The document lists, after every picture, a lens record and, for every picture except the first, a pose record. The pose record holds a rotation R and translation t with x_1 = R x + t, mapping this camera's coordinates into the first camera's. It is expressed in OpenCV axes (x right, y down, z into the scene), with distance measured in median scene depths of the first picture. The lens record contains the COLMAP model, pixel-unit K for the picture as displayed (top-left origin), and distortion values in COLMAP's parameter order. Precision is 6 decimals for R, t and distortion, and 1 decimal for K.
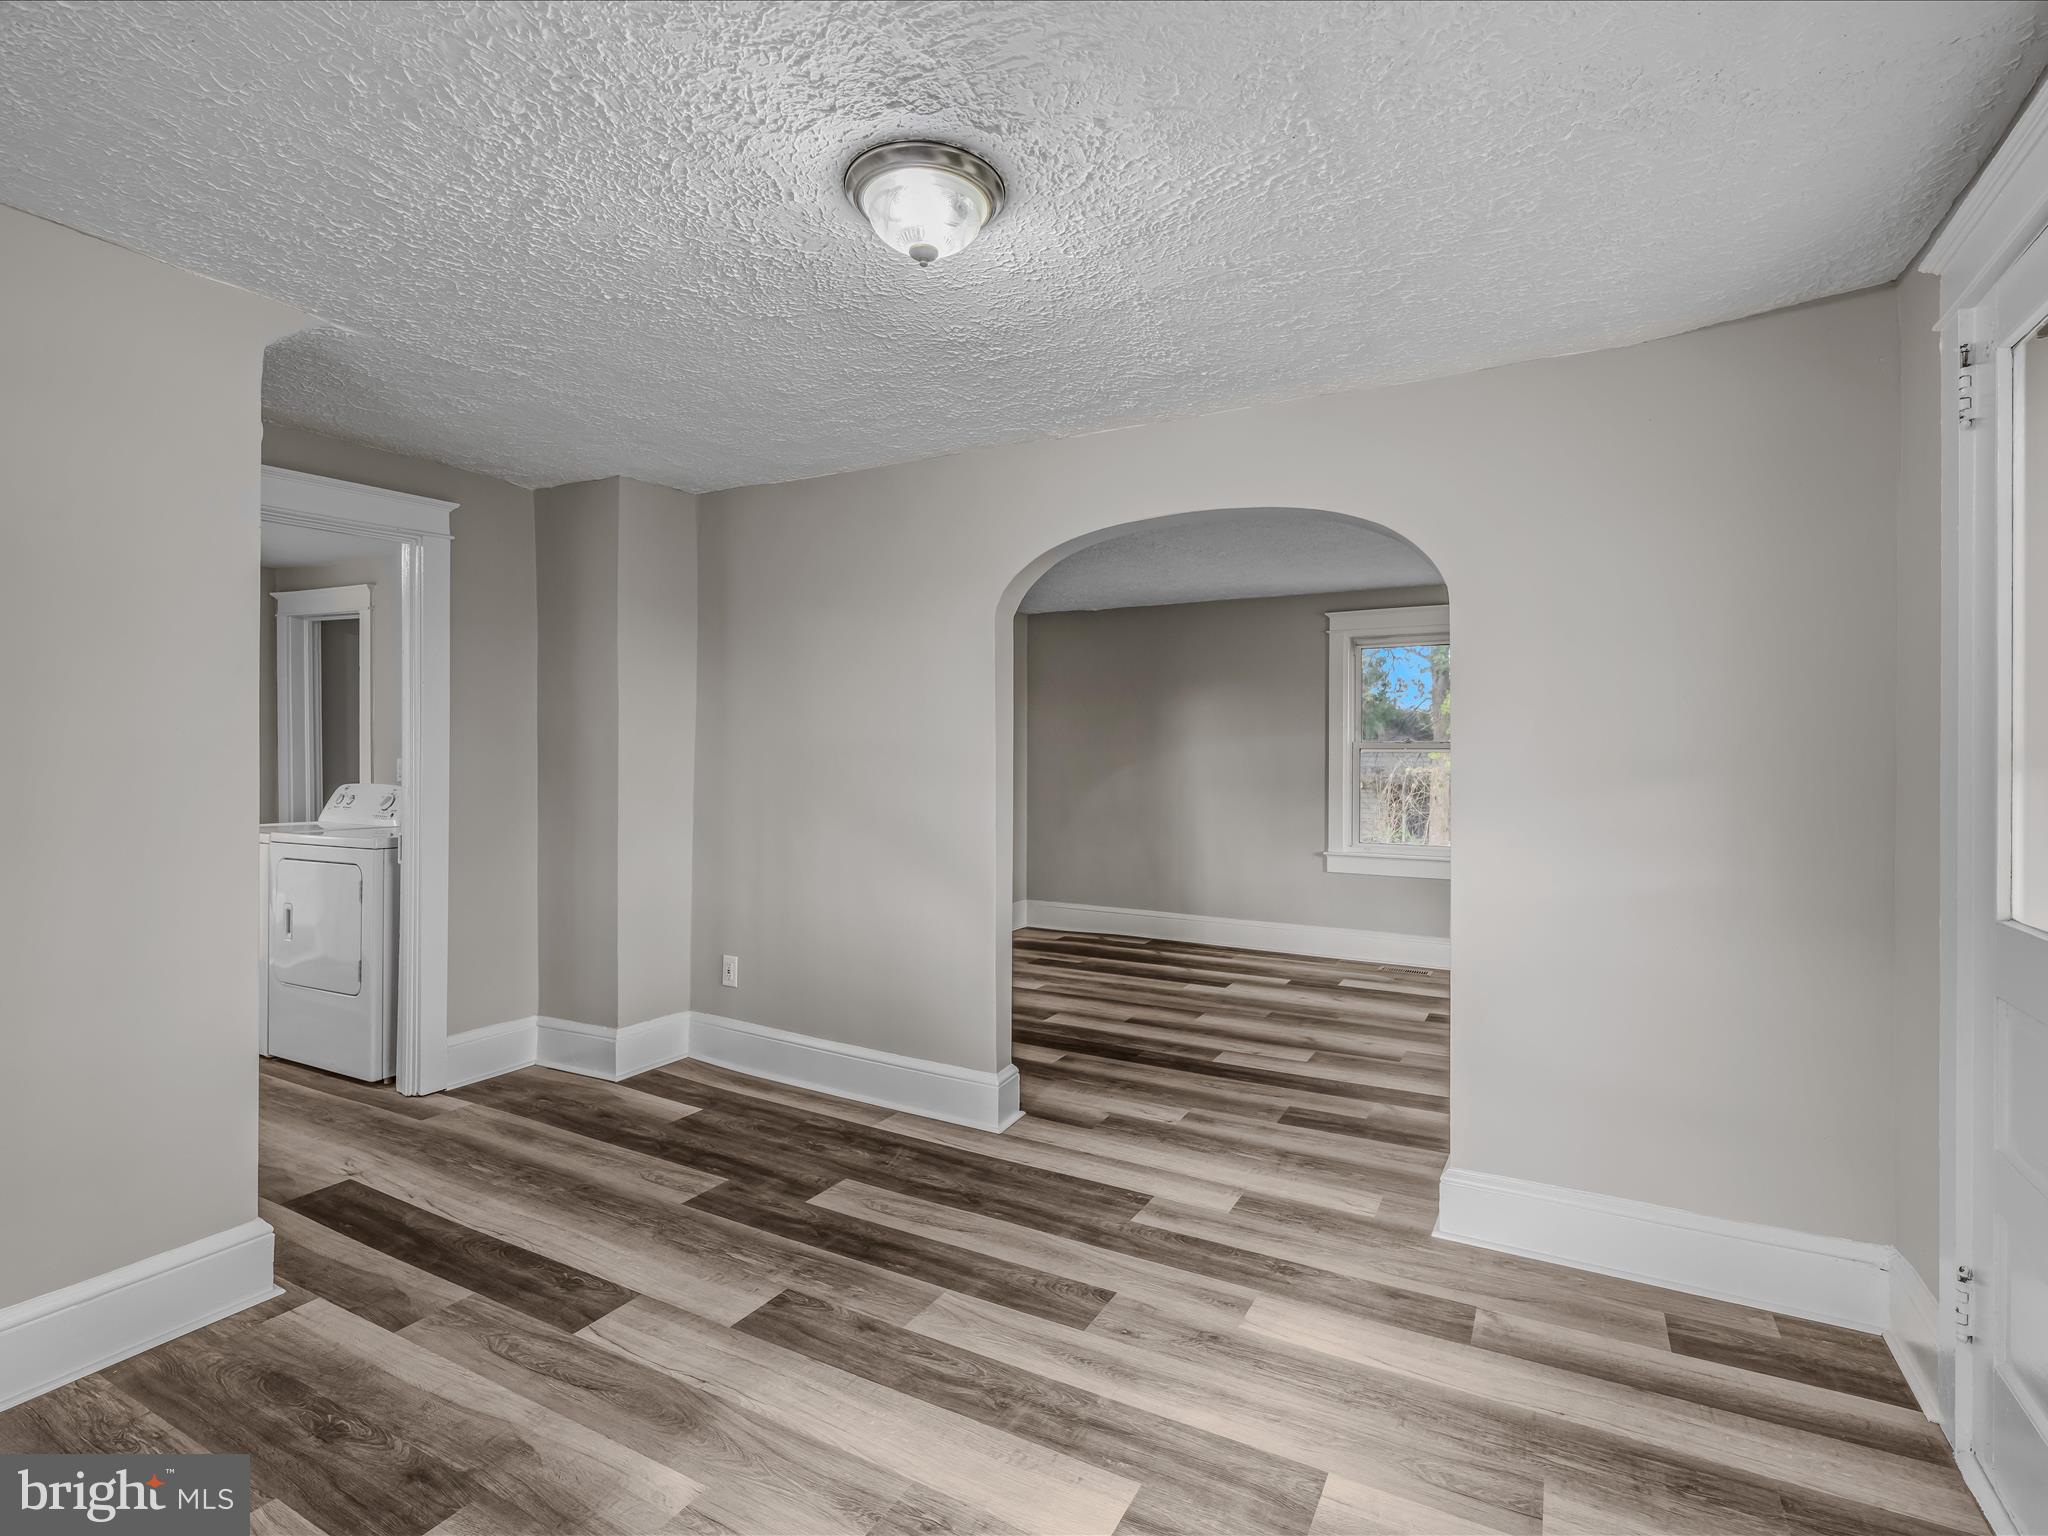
lens RADIAL K [[973.0, 0, 1015.8], [0, 973.0, 757.6], [0, 0, 1]] dist [-0.000412, -0.000062]
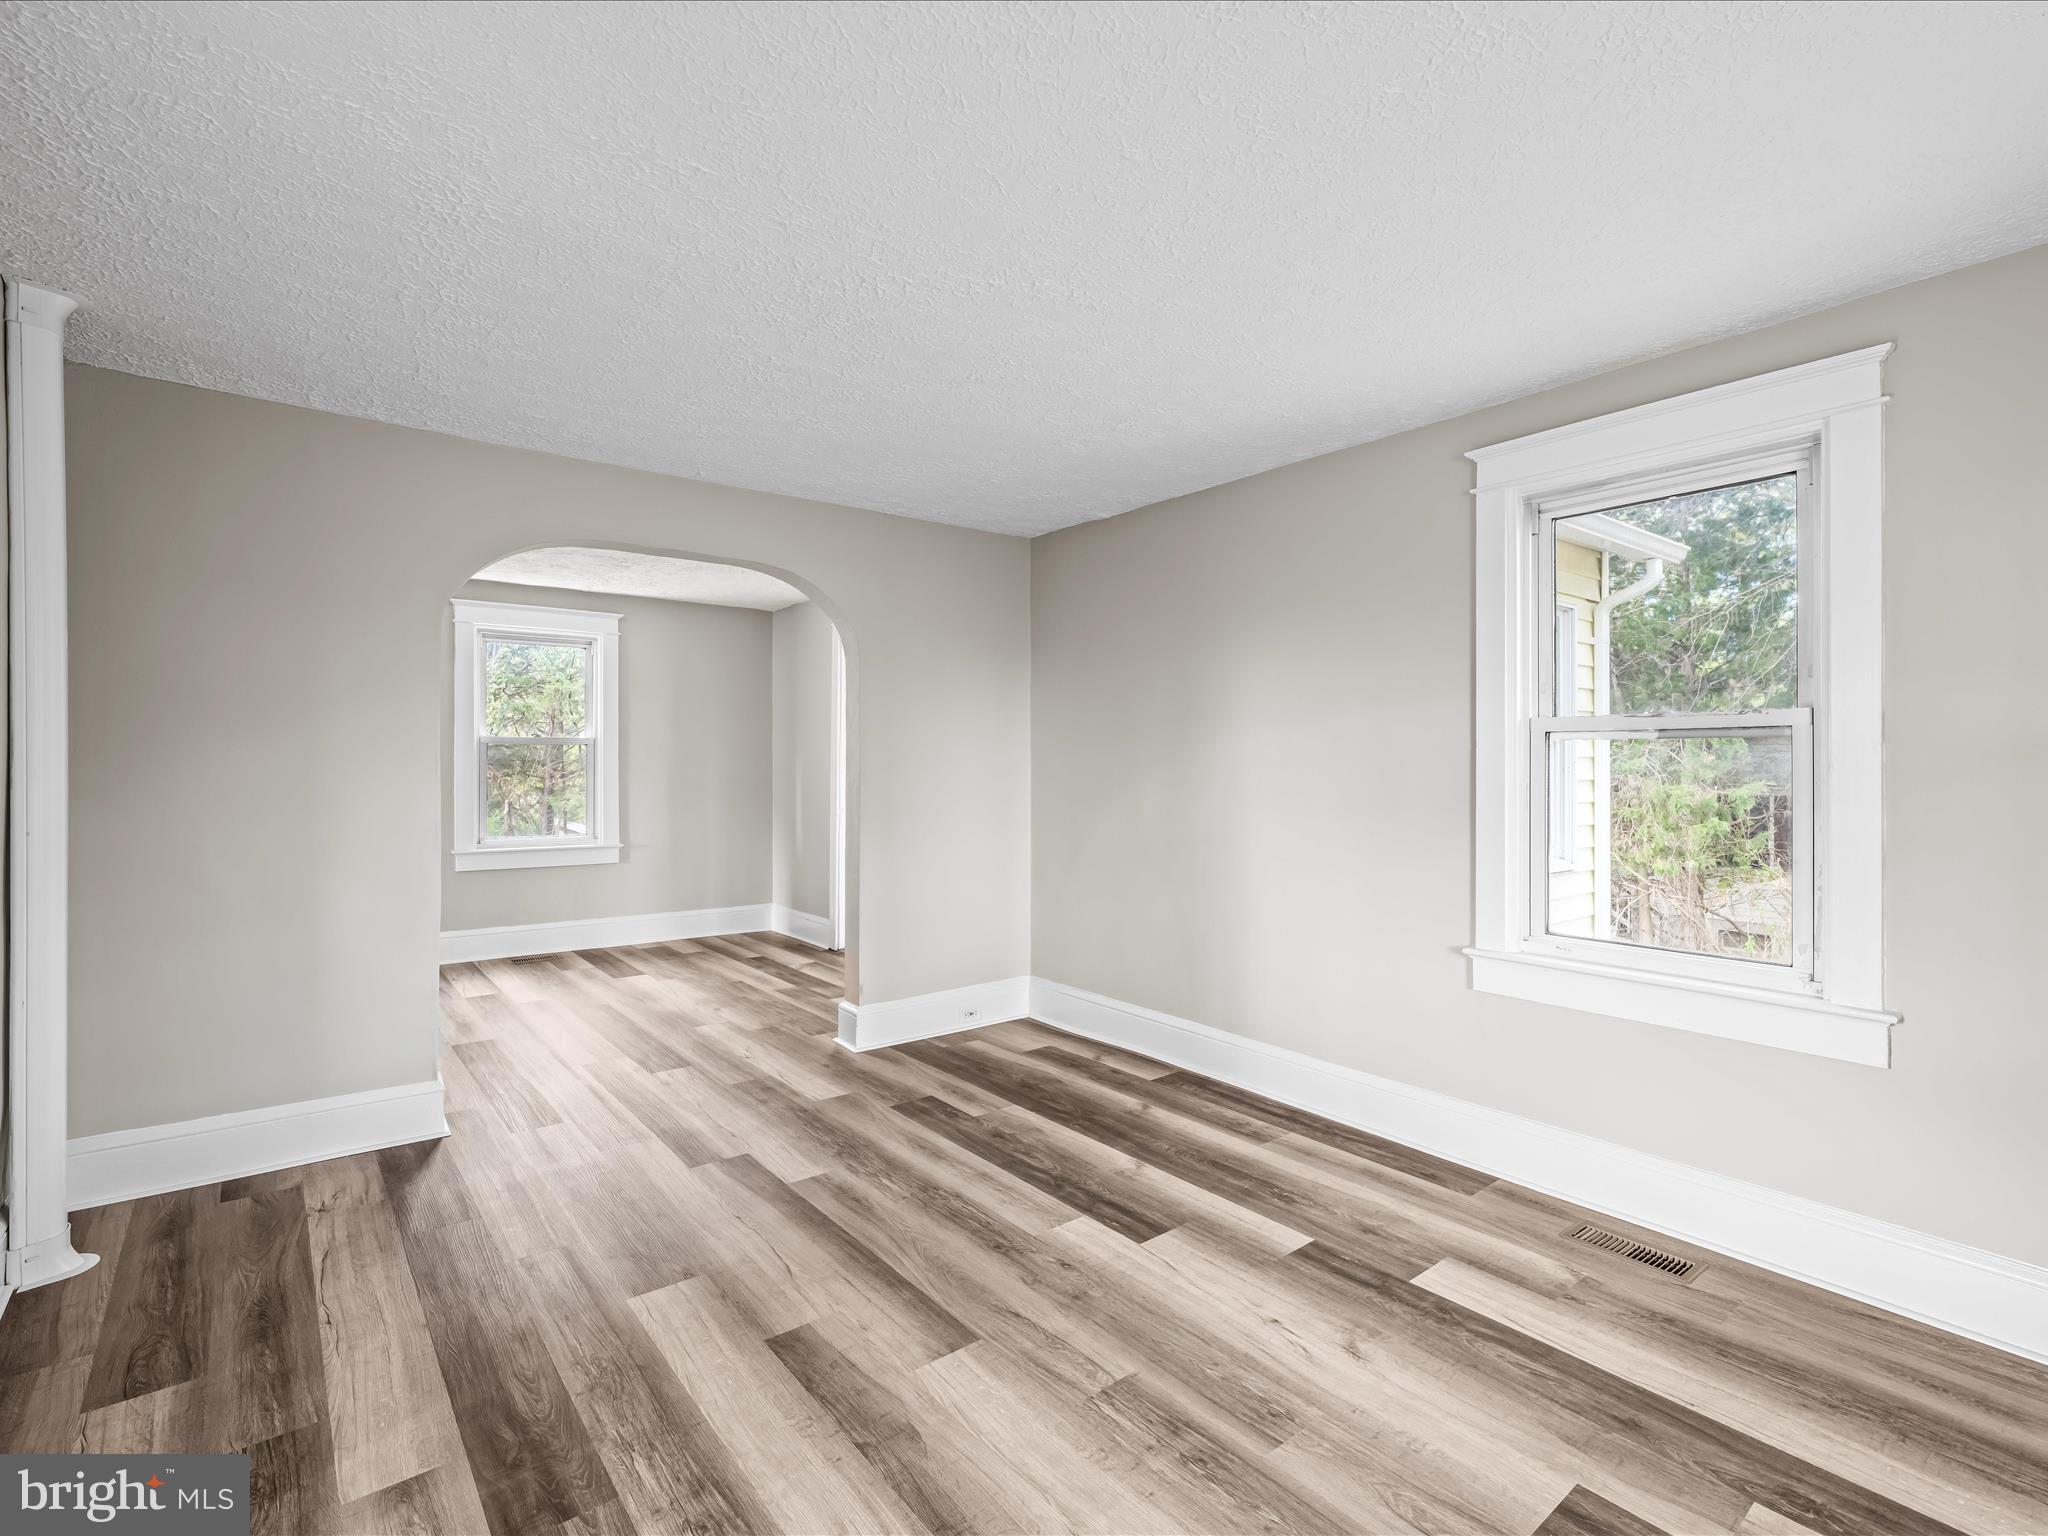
lens RADIAL K [[923.1, 0, 1024.0], [0, 923.1, 768.0], [0, 0, 1]] dist [0.000804, 0.000291]
pose [[0.920706, -0.008403, -0.390166, 0.523157], [0.009306, 0.999957, 0.000424, 0.010121], [0.390146, -0.004021, 0.920744, 0.876066]]
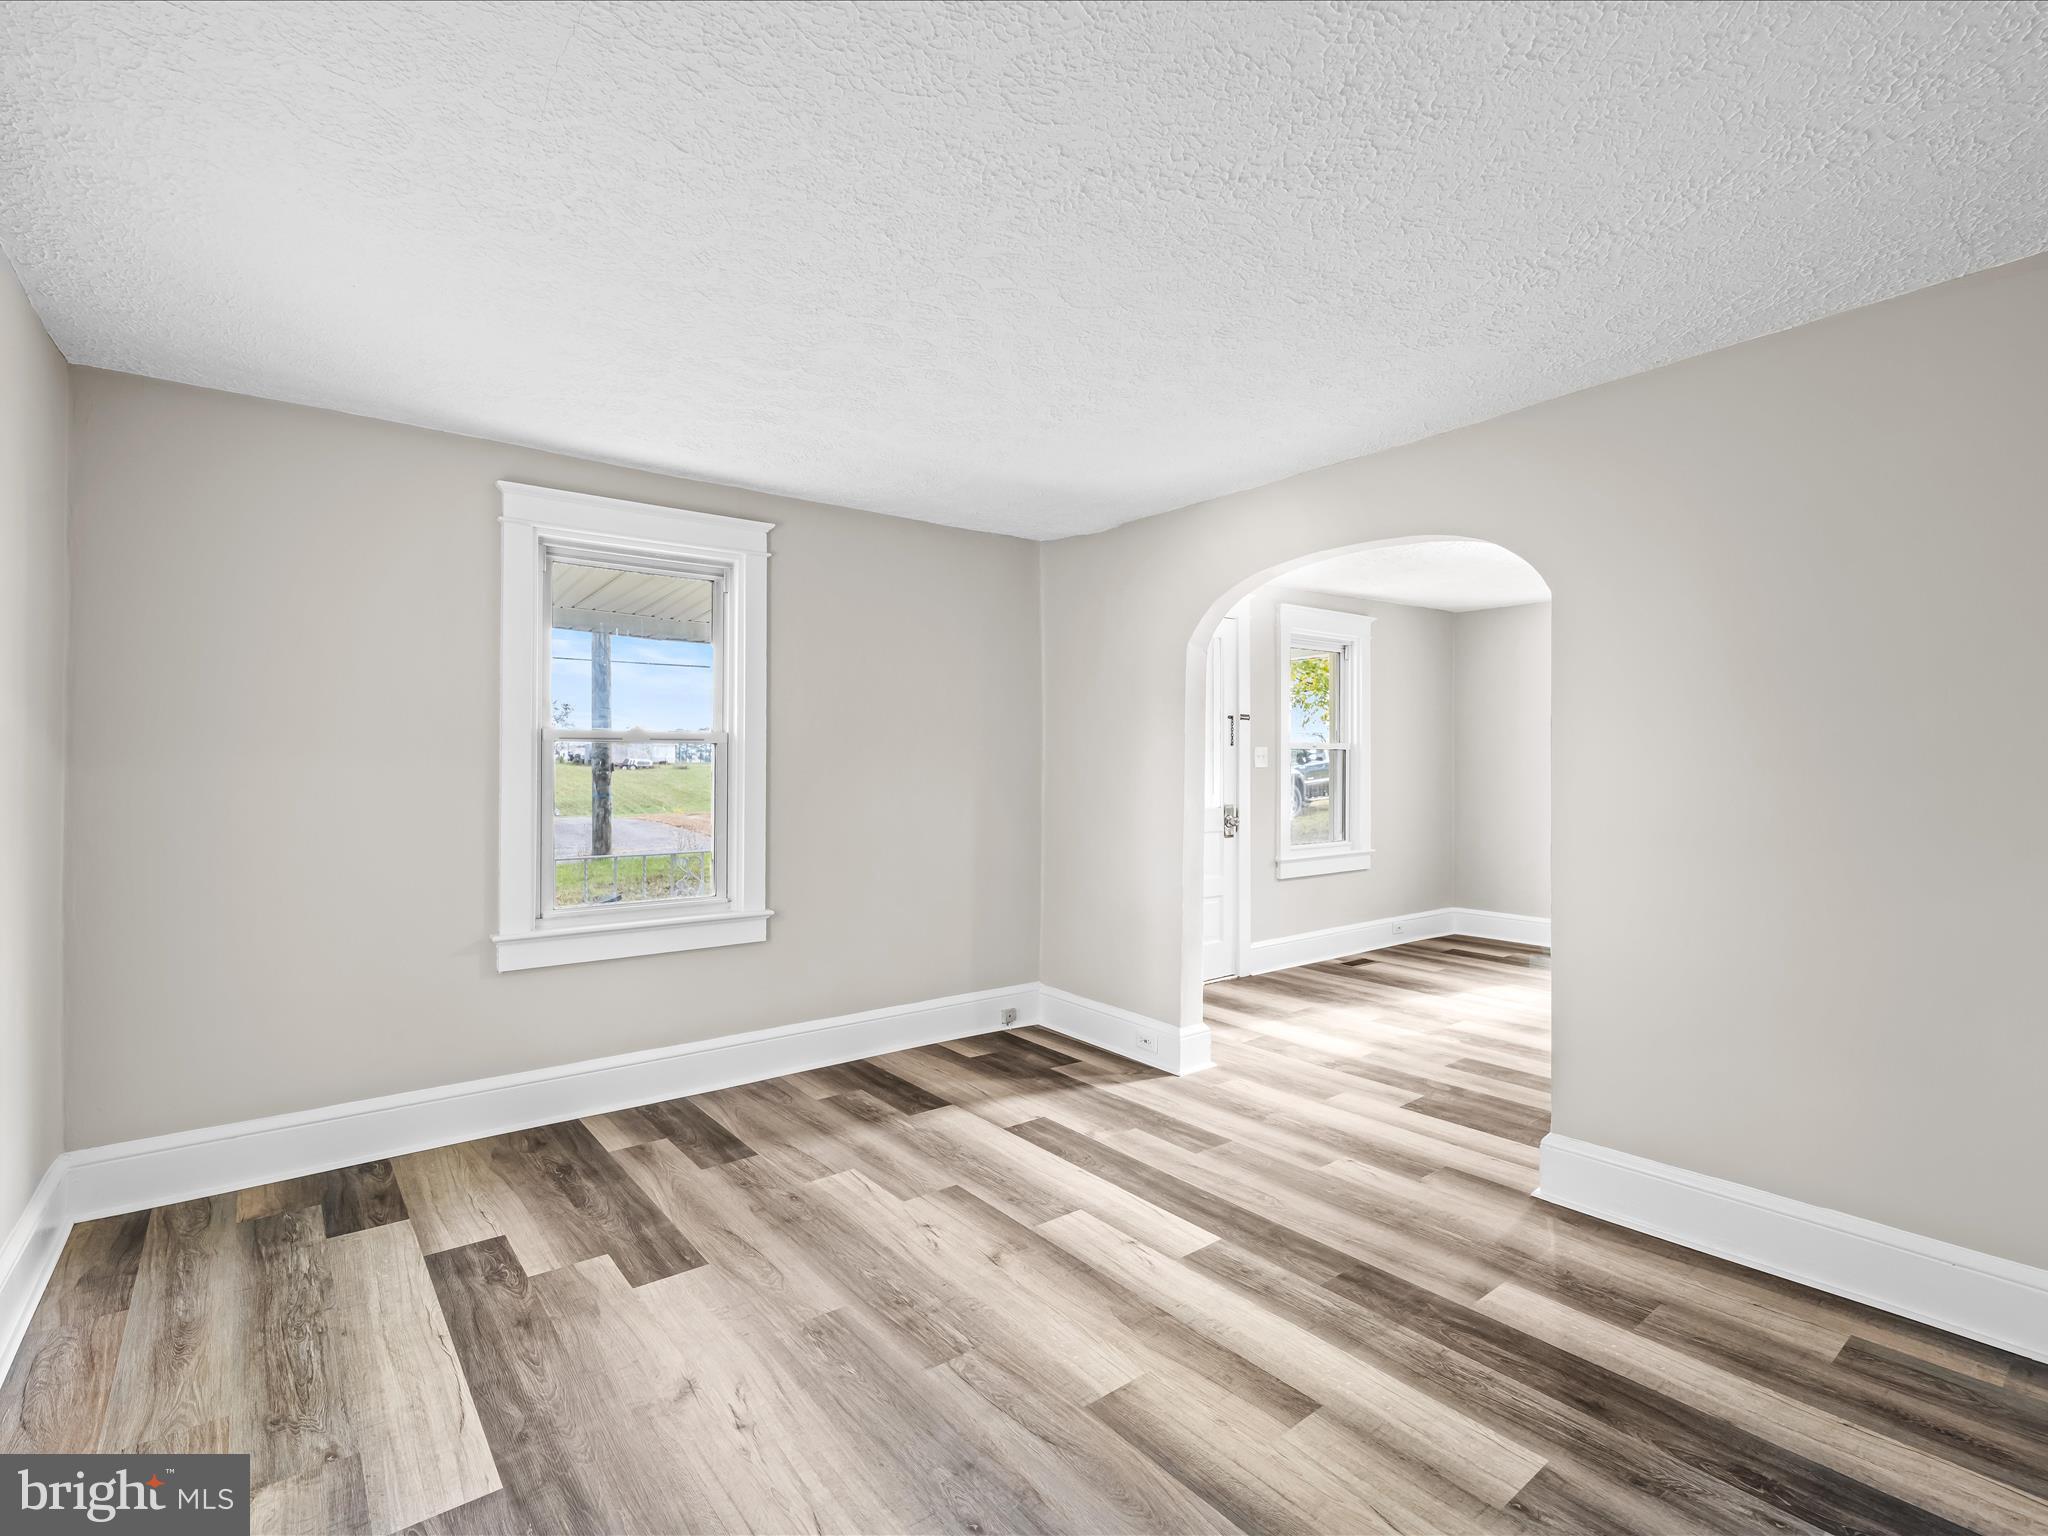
lens RADIAL K [[923.1, 0, 1024.0], [0, 923.1, 768.0], [0, 0, 1]] dist [0.000804, 0.000291]
pose [[-0.920603, -0.017373, 0.390114, 0.106603], [-0.014162, 0.999838, 0.011107, 0.000855], [-0.390244, 0.004701, -0.920700, 1.881692]]
